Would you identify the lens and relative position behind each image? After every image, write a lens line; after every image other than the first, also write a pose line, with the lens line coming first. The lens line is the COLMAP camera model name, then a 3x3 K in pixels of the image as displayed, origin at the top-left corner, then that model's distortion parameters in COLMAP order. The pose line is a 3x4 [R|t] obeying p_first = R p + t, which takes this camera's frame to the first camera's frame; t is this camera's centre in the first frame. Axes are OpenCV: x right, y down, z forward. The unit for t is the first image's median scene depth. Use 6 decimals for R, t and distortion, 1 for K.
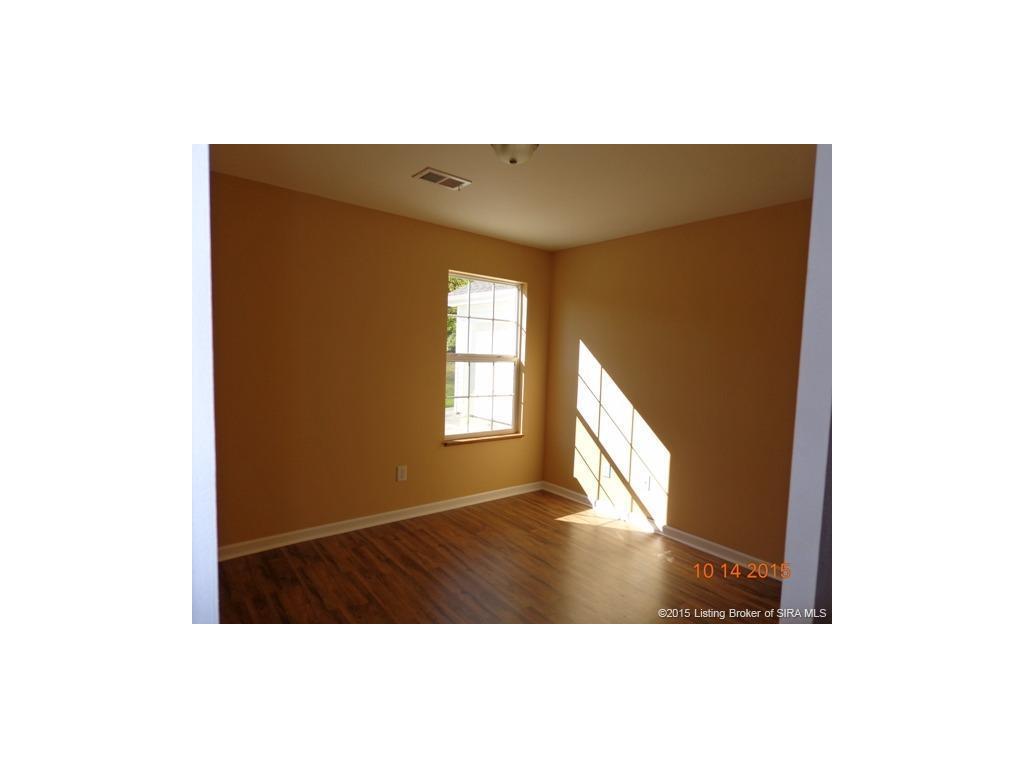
lens RADIAL K [[452.7, 0, 512.3], [0, 452.7, 383.0], [0, 0, 1]] dist [0.003491, 0.001669]
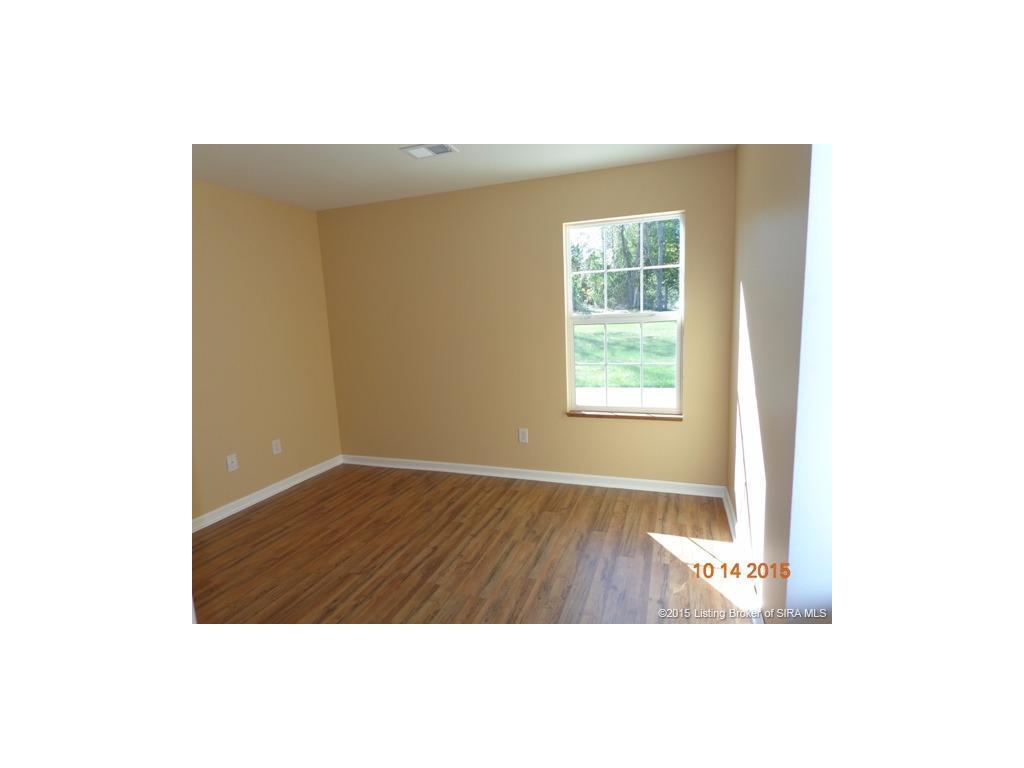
lens RADIAL K [[452.7, 0, 511.1], [0, 452.7, 384.5], [0, 0, 1]] dist [0.003491, 0.001669]
pose [[0.515247, 0.081715, -0.853137, 0.625887], [0.002376, 0.995304, 0.096767, -0.018787], [0.857038, -0.051886, 0.512634, 0.449119]]
